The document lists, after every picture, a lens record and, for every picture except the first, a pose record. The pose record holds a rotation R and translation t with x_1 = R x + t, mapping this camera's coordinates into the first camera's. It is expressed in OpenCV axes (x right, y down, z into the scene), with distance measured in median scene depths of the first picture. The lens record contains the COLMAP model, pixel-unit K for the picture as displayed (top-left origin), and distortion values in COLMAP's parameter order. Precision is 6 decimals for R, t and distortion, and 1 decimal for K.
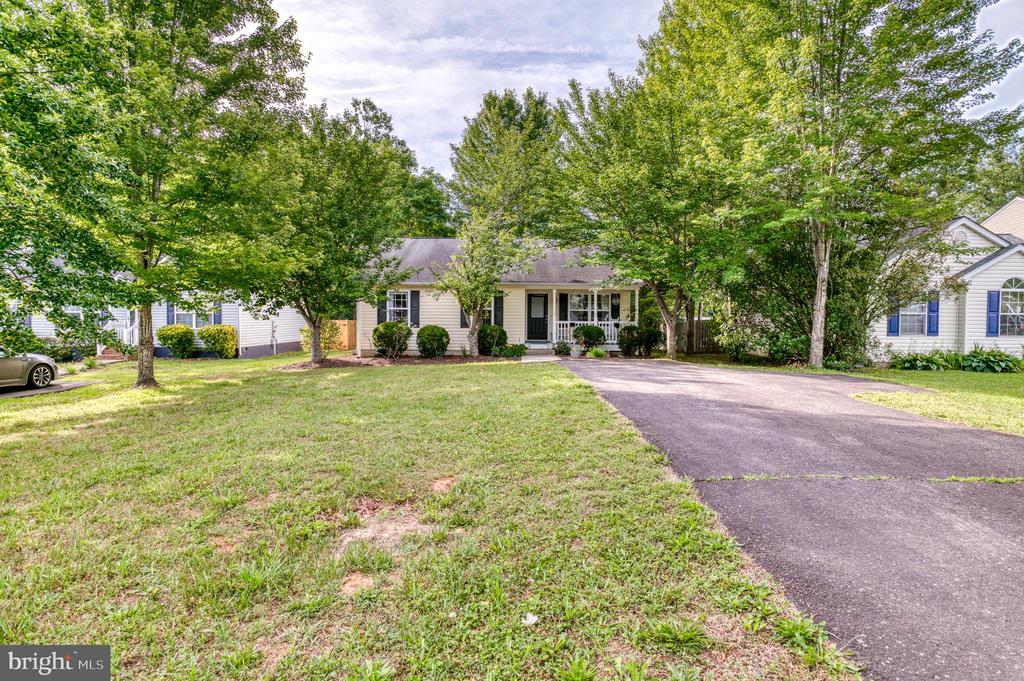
lens RADIAL K [[525.3, 0, 514.2], [0, 525.3, 335.1], [0, 0, 1]] dist [-0.023547, 0.000964]
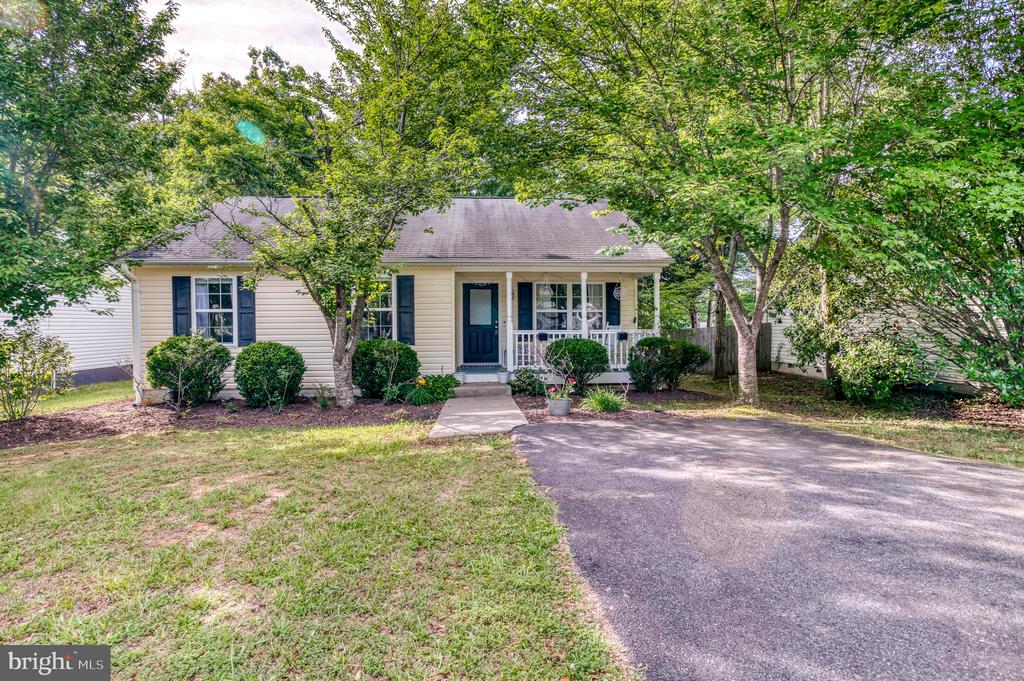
lens RADIAL K [[525.3, 0, 514.2], [0, 525.3, 335.1], [0, 0, 1]] dist [-0.023547, 0.000964]
pose [[0.996444, -0.012703, 0.083293, 0.035187], [0.013811, 0.999823, -0.012743, -0.014891], [-0.083117, 0.013848, 0.996444, 0.453105]]
